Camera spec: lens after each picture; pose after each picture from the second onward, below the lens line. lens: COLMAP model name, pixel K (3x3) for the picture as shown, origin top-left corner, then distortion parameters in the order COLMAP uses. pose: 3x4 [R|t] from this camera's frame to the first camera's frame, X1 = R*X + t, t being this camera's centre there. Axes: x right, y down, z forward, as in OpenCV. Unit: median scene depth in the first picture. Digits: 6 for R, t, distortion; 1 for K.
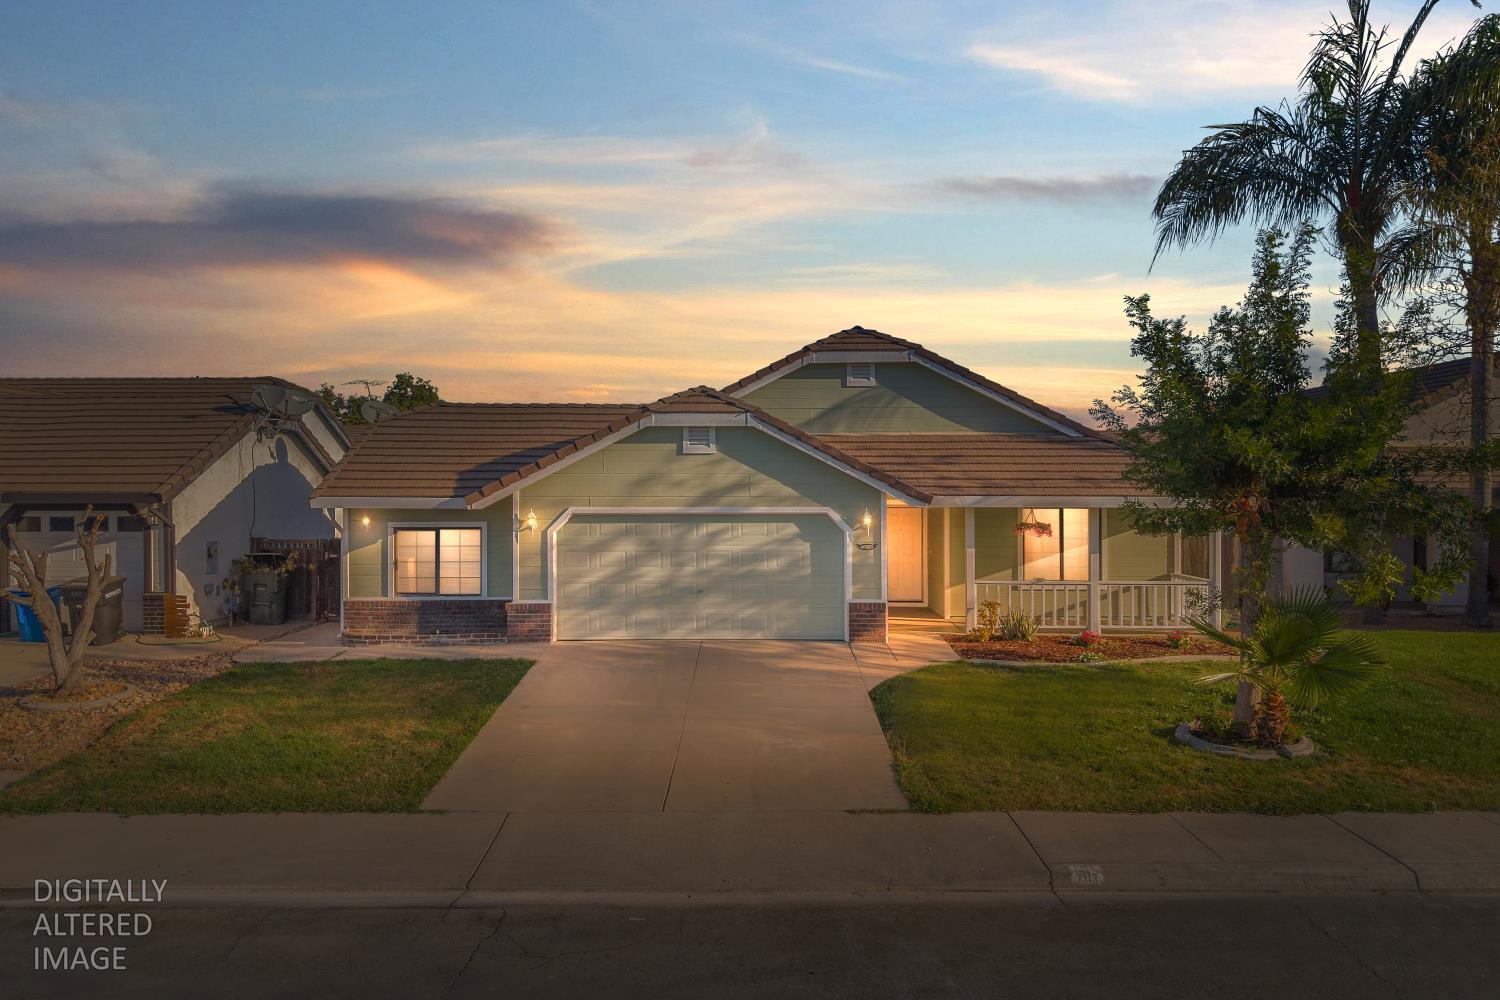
lens RADIAL K [[1011.3, 0, 750.0], [0, 1011.3, 500.0], [0, 0, 1]] dist [0.005186, -0.000152]
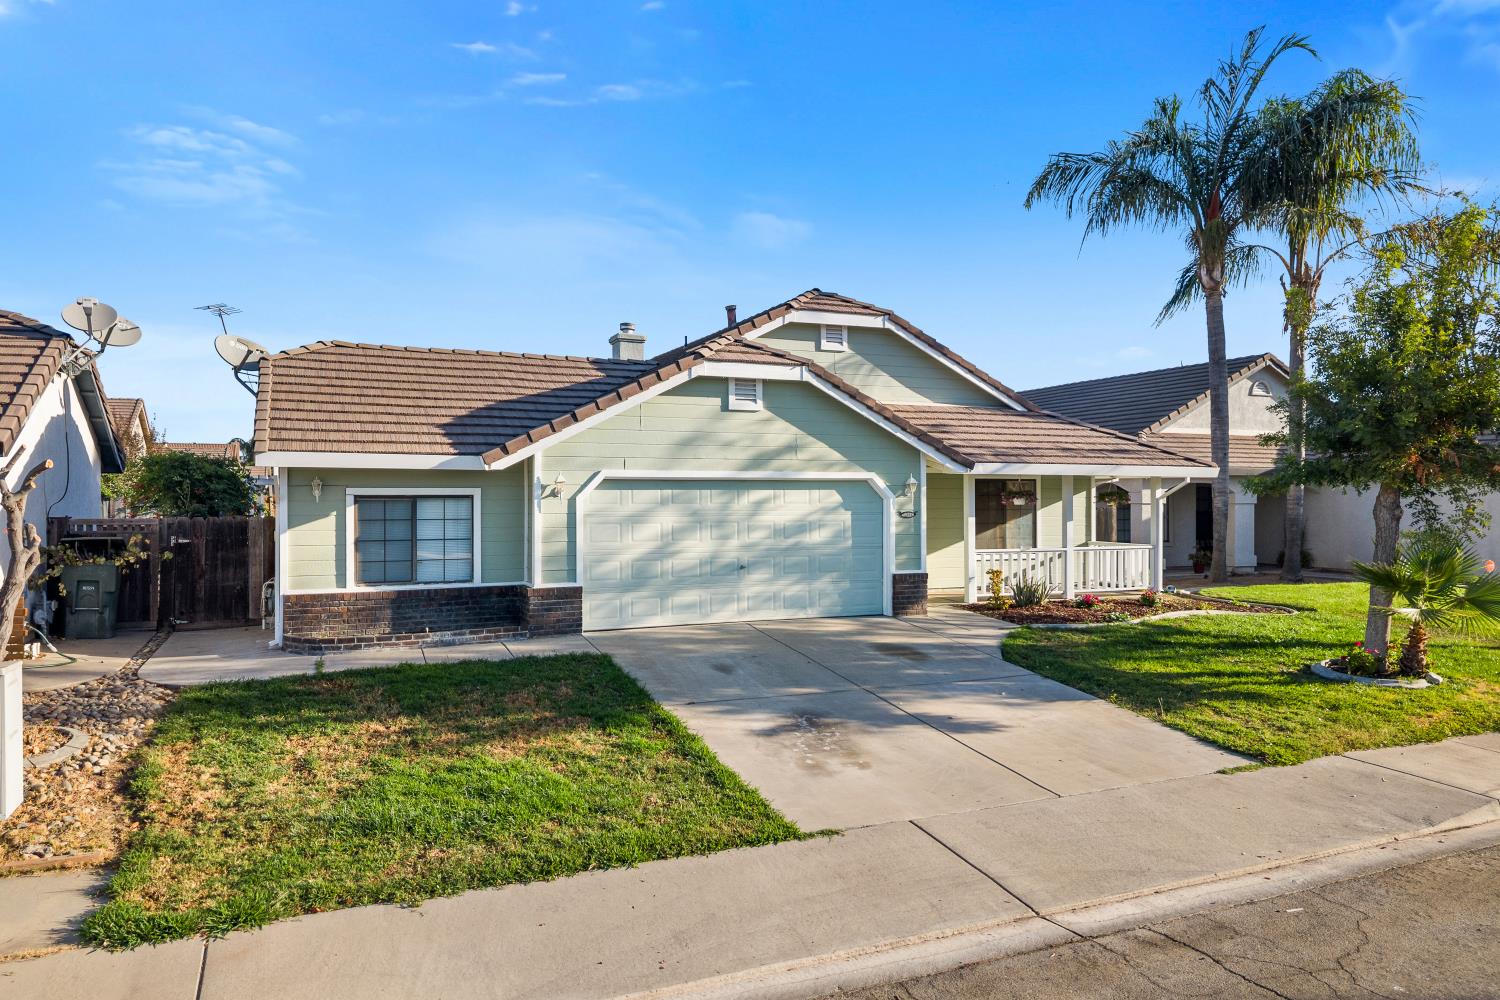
lens RADIAL K [[1005.3, 0, 752.4], [0, 1005.3, 525.4], [0, 0, 1]] dist [0.003333, -0.000533]
pose [[0.912083, -0.011152, 0.409853, -0.404078], [0.002444, 0.999760, 0.021766, 0.034850], [-0.409997, -0.018851, 0.911892, 0.199731]]
